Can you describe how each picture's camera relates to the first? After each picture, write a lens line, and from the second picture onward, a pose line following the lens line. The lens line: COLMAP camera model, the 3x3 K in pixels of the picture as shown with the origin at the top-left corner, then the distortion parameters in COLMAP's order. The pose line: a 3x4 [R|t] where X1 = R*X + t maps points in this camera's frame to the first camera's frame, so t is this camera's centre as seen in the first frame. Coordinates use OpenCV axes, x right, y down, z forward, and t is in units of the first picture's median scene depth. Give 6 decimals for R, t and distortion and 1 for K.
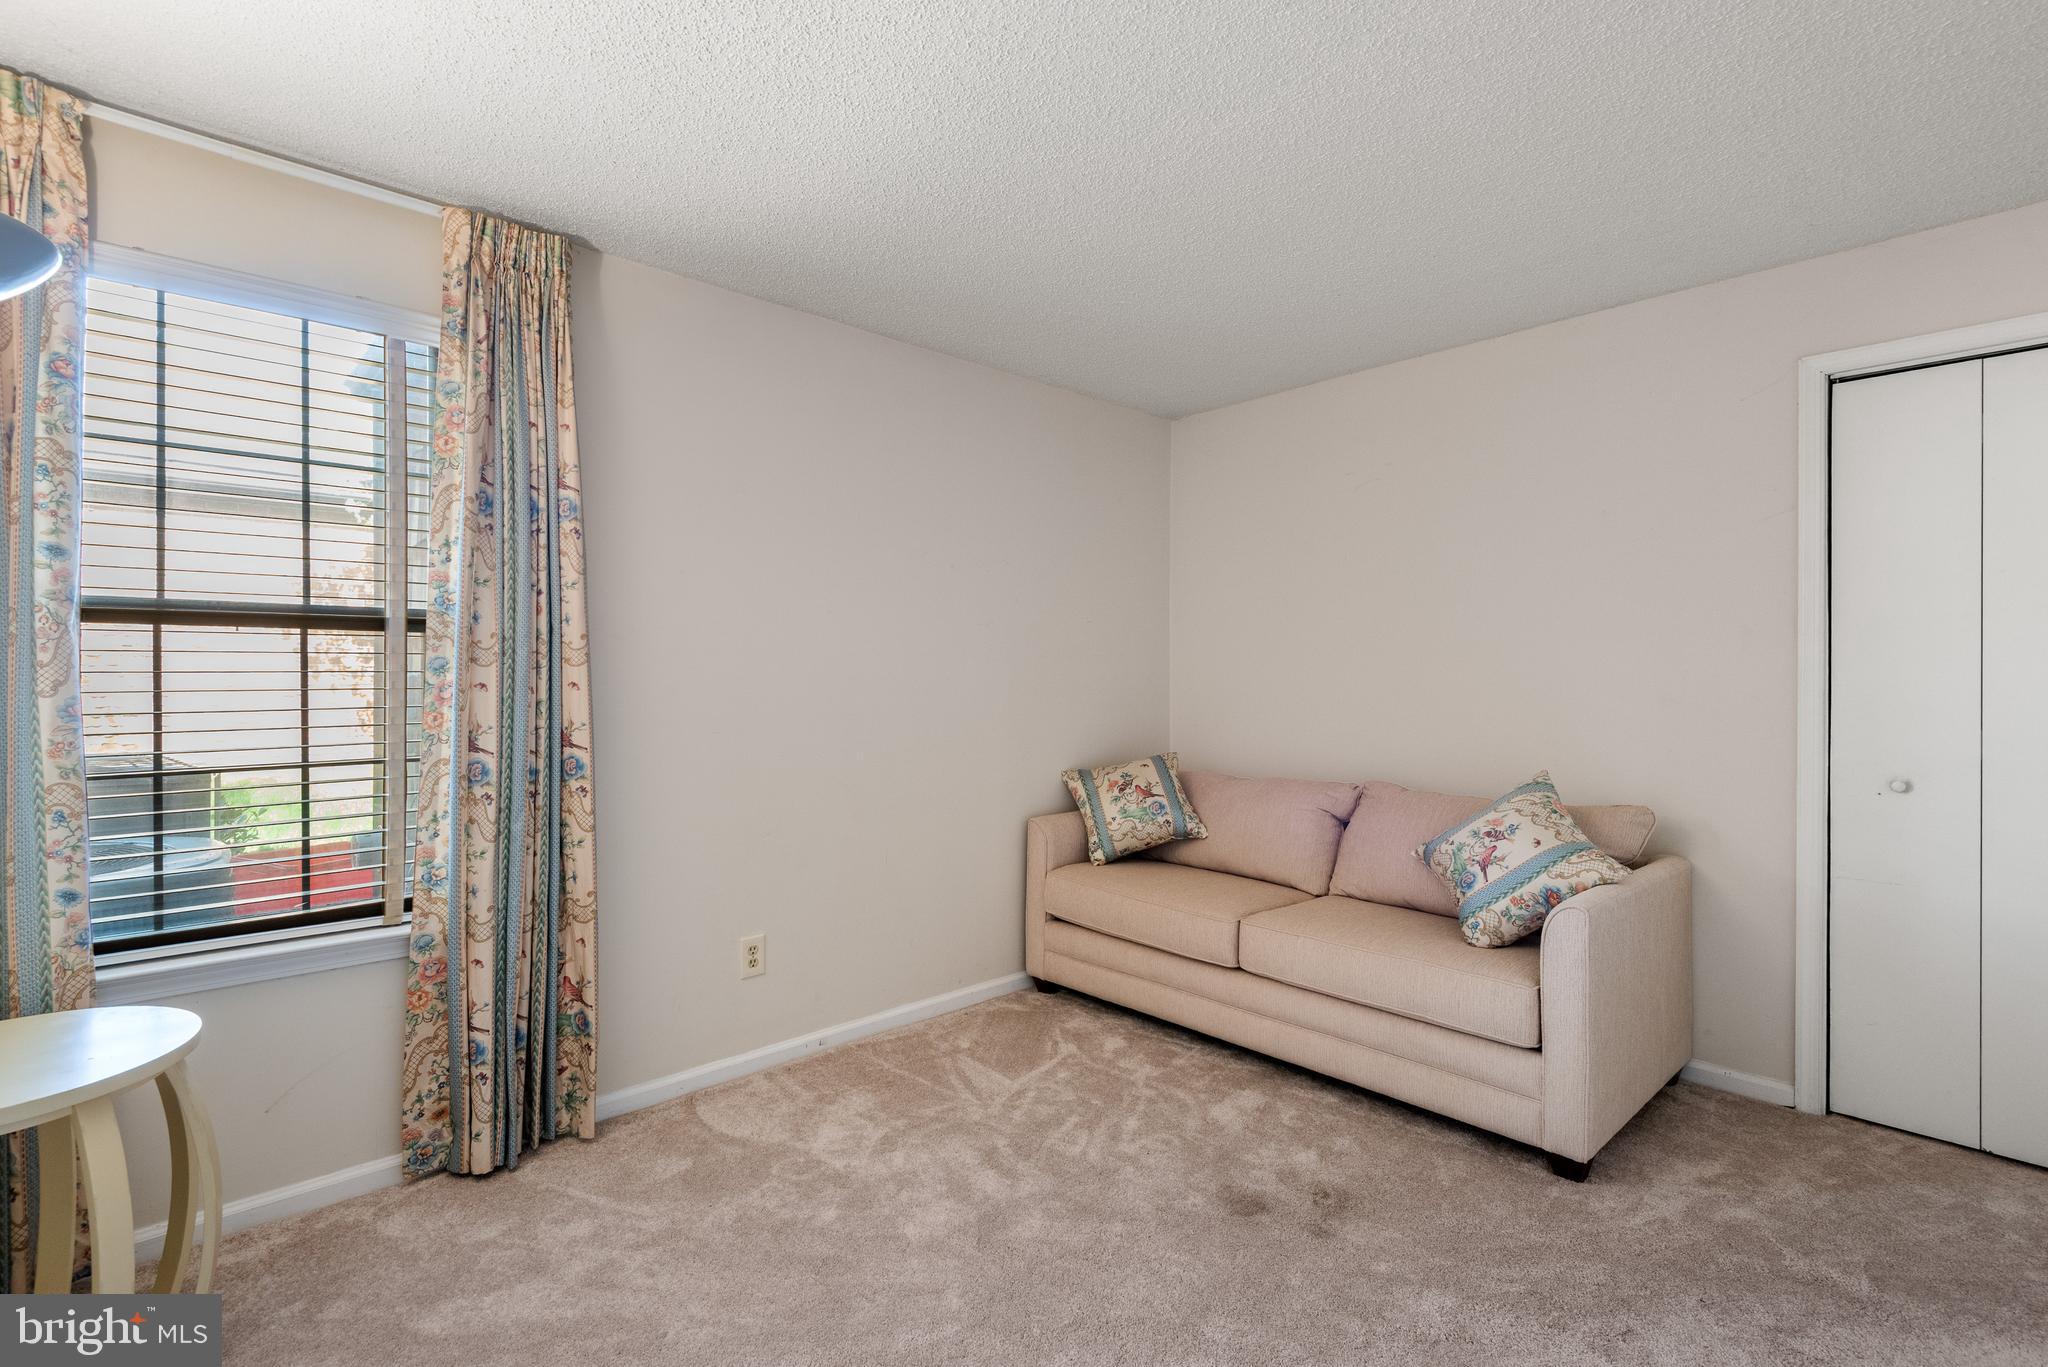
lens RADIAL K [[948.4, 0, 1019.2], [0, 948.4, 684.4], [0, 0, 1]] dist [0.030373, -0.017350]
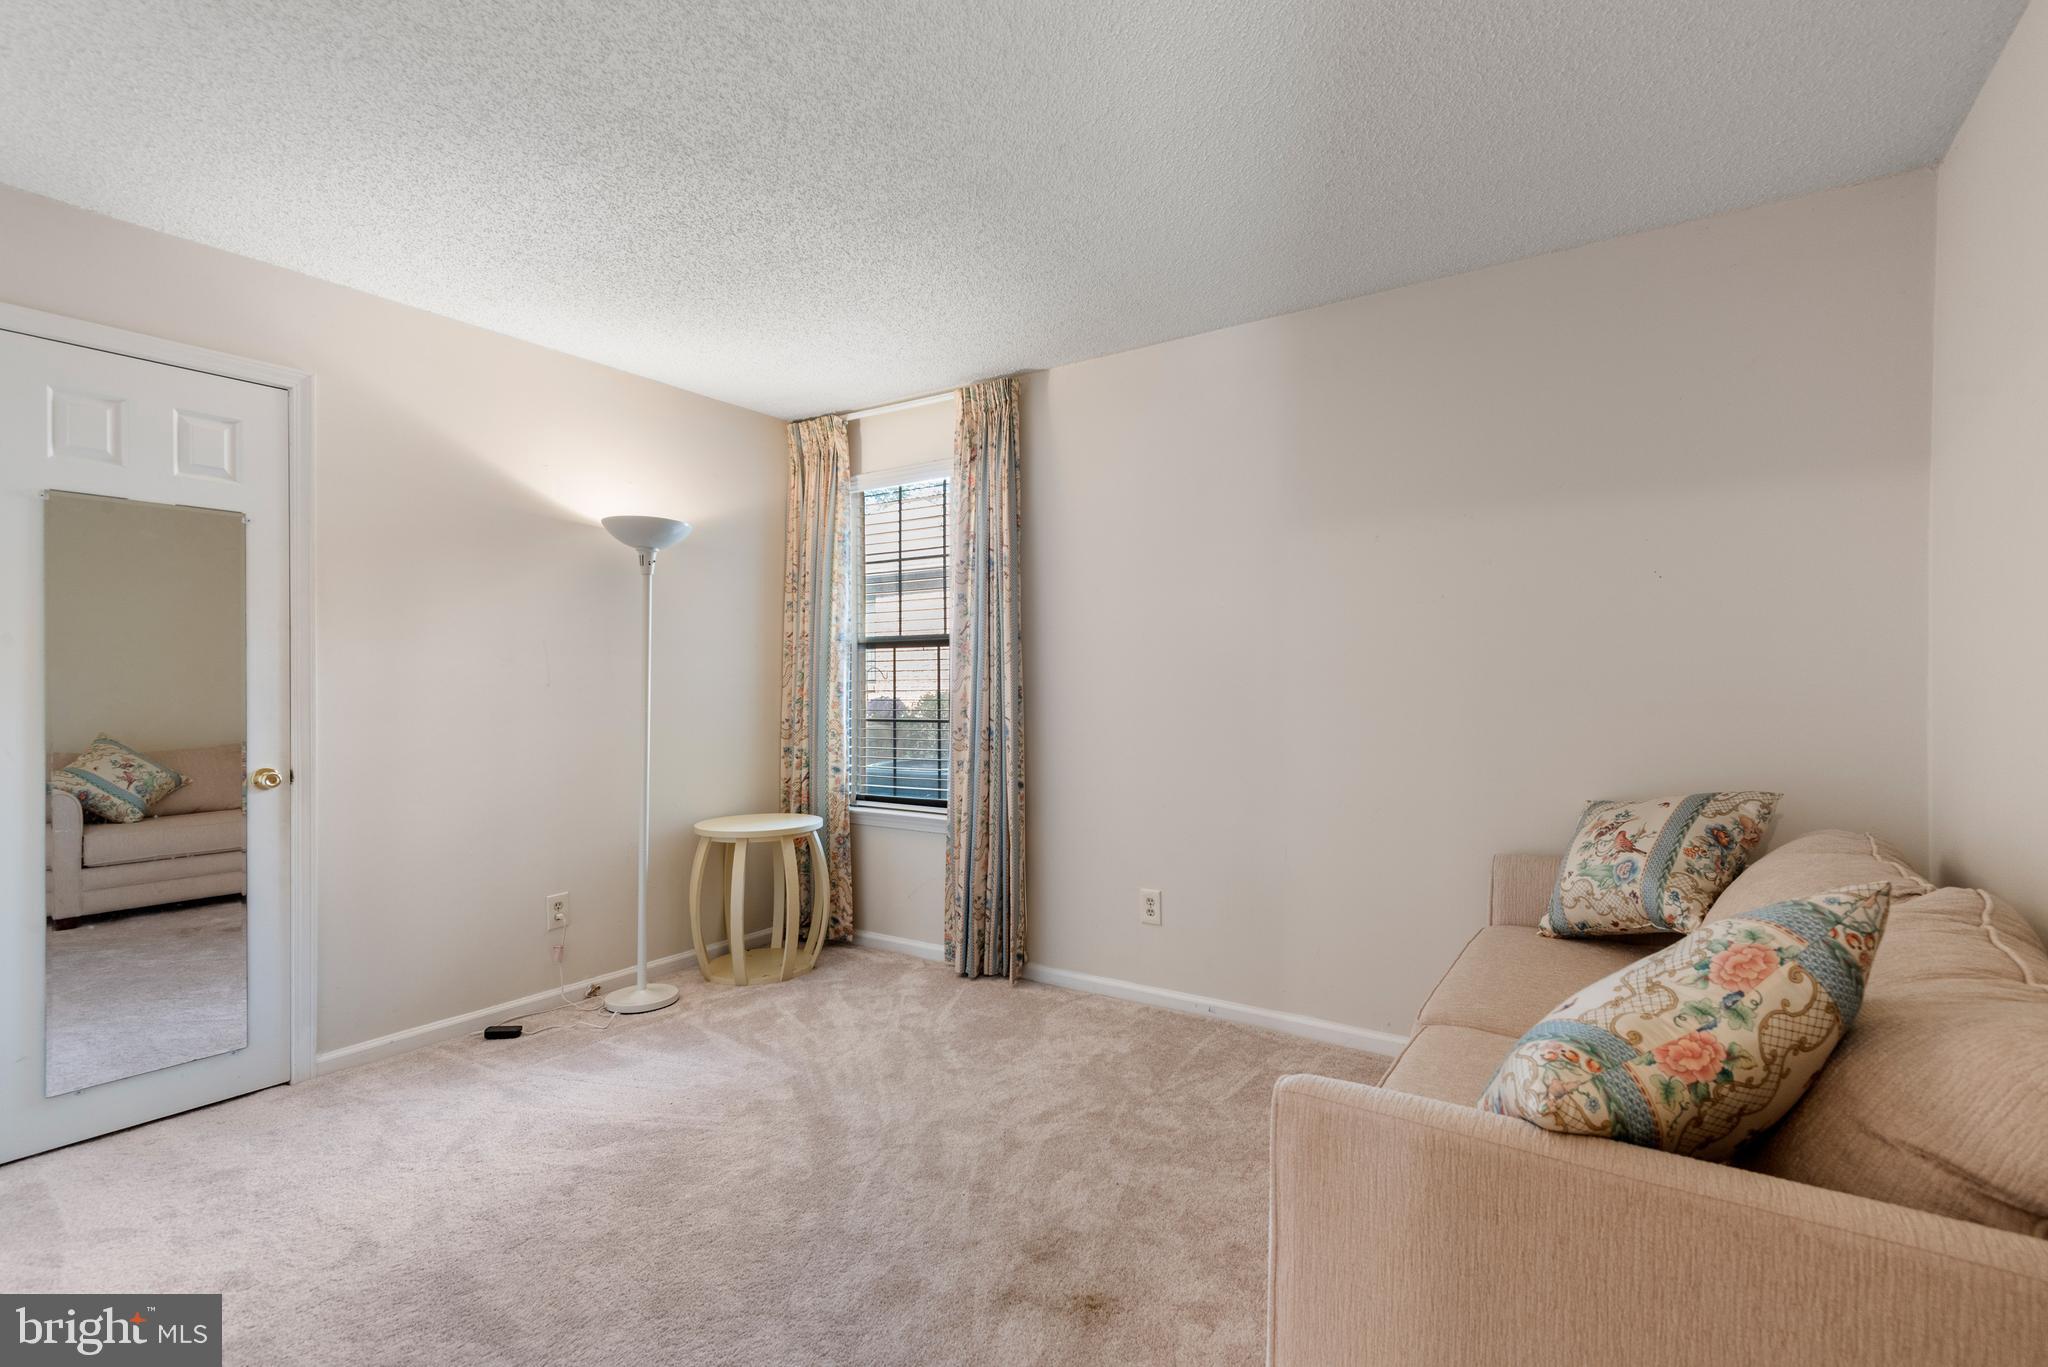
lens RADIAL K [[948.4, 0, 1018.3], [0, 948.4, 687.2], [0, 0, 1]] dist [0.030373, -0.017350]
pose [[0.218448, 0.005746, -0.975832, 1.066115], [0.001703, 0.999979, 0.006269, 0.008610], [0.975847, -0.003031, 0.218434, 0.752013]]
